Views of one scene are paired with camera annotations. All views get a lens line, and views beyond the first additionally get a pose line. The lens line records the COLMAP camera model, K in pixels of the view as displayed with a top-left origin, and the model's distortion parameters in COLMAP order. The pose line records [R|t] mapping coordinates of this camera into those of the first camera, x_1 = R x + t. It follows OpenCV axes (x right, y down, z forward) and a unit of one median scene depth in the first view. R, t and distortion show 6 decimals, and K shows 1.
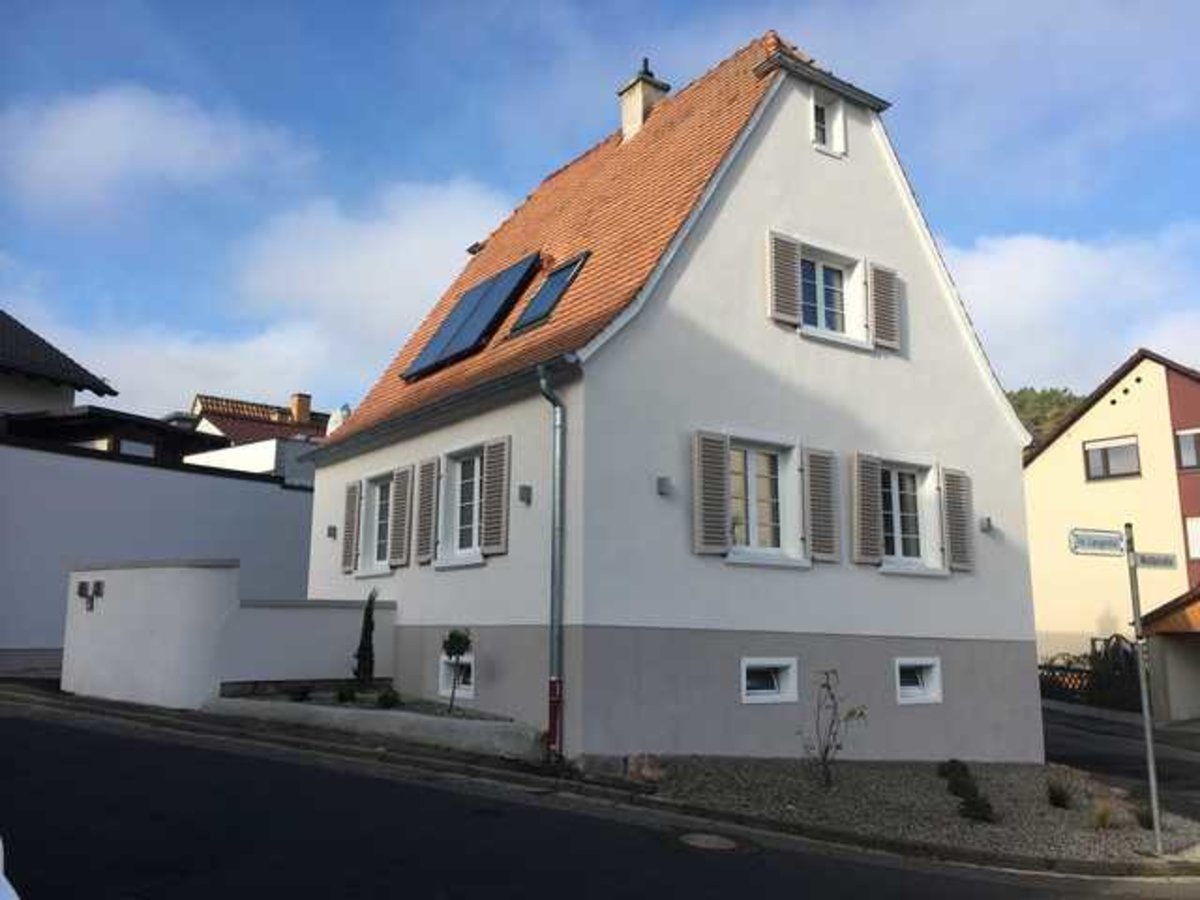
lens RADIAL K [[1086.8, 0, 600.0], [0, 1086.8, 450.0], [0, 0, 1]] dist [0.134722, 0.004801]
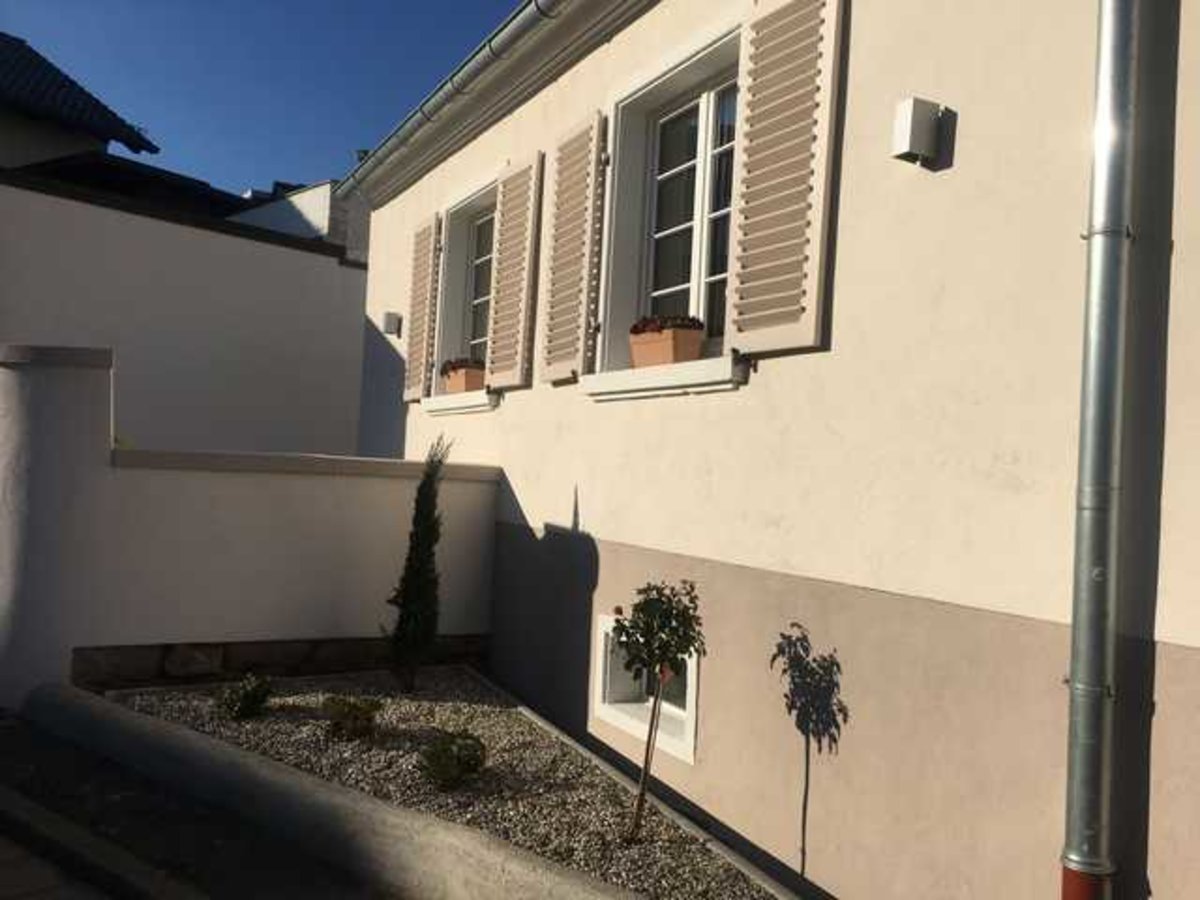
lens RADIAL K [[1086.8, 0, 600.0], [0, 1086.8, 450.0], [0, 0, 1]] dist [0.134722, 0.004801]
pose [[0.991533, 0.041288, -0.123117, -0.095800], [-0.023907, 0.989942, 0.139440, 0.072365], [0.127636, -0.135316, 0.982547, 0.596728]]
